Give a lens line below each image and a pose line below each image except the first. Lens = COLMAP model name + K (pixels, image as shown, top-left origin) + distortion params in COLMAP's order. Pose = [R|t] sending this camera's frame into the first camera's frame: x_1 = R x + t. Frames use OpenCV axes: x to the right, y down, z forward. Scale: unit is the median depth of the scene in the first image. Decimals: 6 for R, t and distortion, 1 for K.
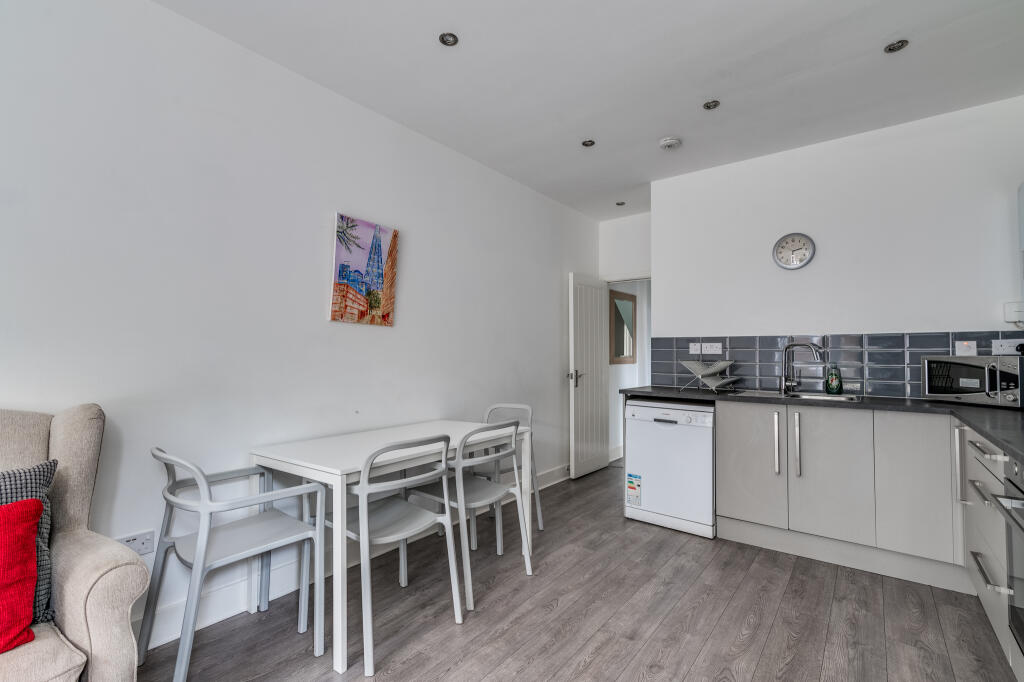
lens RADIAL K [[463.3, 0, 514.3], [0, 463.3, 341.0], [0, 0, 1]] dist [0.015393, -0.001009]
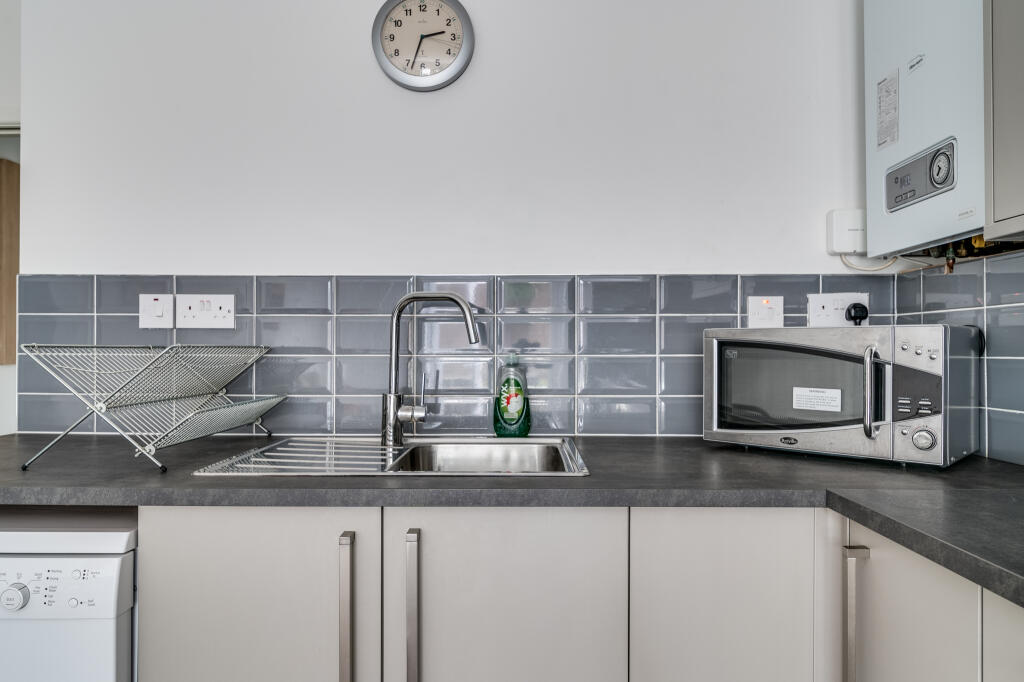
lens RADIAL K [[636.9, 0, 511.3], [0, 636.9, 345.7], [0, 0, 1]] dist [-0.003198, -0.000277]
pose [[0.801681, -0.002075, 0.597748, 0.385575], [-0.014252, 0.999643, 0.022585, 0.031775], [-0.597582, -0.026625, 0.801366, 0.601628]]
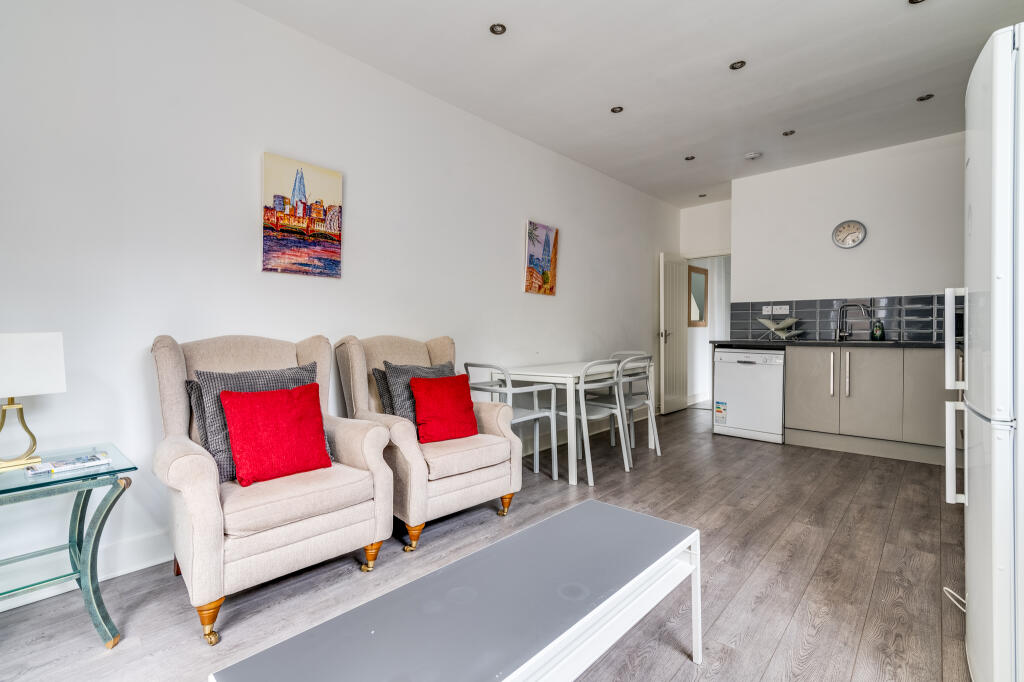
lens RADIAL K [[463.3, 0, 514.3], [0, 463.3, 341.1], [0, 0, 1]] dist [0.015393, -0.001009]
pose [[0.996576, -0.007495, -0.082340, -0.253735], [0.011927, 0.998499, 0.053464, 0.029528], [0.081816, -0.054263, 0.995169, -0.436697]]
